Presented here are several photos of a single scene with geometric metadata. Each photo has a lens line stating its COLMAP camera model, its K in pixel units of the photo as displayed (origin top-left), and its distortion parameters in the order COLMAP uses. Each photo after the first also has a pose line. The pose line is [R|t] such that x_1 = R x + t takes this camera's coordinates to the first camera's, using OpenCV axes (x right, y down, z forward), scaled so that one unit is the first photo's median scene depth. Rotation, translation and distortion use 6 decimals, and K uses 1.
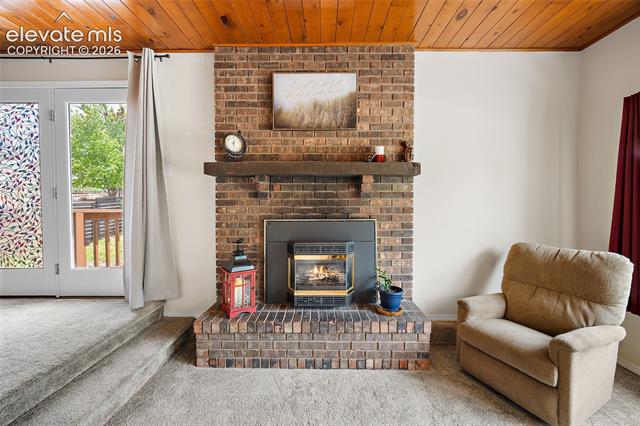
lens RADIAL K [[256.5, 0, 319.8], [0, 256.5, 205.5], [0, 0, 1]] dist [0.000393, 0.000147]
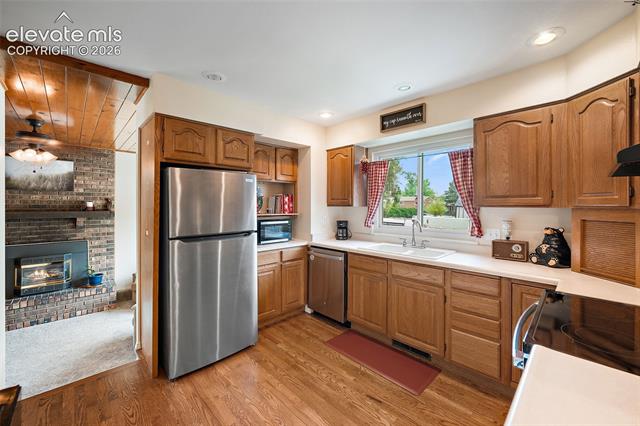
lens RADIAL K [[256.5, 0, 319.8], [0, 256.5, 205.5], [0, 0, 1]] dist [0.000393, 0.000147]
pose [[0.706765, 0.006113, 0.707422, 0.088121], [0.000681, 0.999956, -0.009322, -0.178120], [-0.707448, 0.007071, 0.706730, -1.515853]]
